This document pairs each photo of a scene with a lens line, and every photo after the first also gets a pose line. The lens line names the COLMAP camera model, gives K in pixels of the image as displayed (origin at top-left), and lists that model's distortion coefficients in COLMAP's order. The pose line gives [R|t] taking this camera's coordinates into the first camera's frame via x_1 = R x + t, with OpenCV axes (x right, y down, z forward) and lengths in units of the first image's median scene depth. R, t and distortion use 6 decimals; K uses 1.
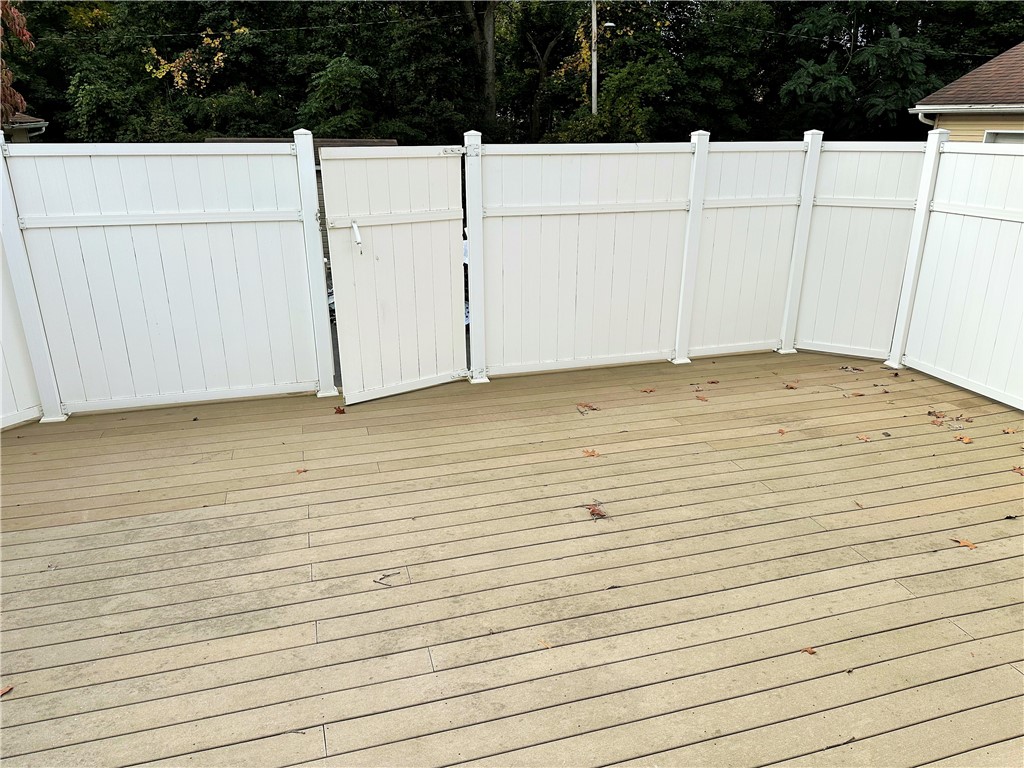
lens RADIAL K [[711.3, 0, 553.4], [0, 711.3, 361.3], [0, 0, 1]] dist [0.053236, -0.056784]
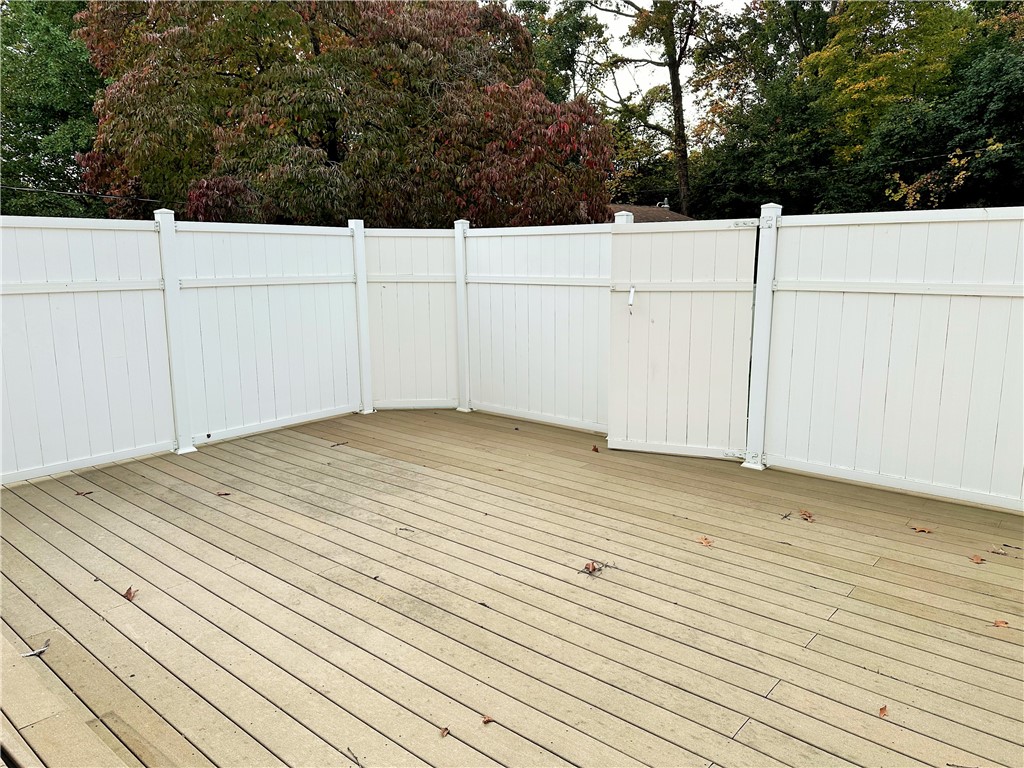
lens RADIAL K [[711.3, 0, 511.6], [0, 711.3, 372.1], [0, 0, 1]] dist [0.053236, -0.056784]
pose [[0.547696, 0.130768, -0.826395, 0.645214], [-0.249602, 0.968272, -0.012206, -0.002220], [0.798578, 0.212955, 0.562959, 0.274619]]
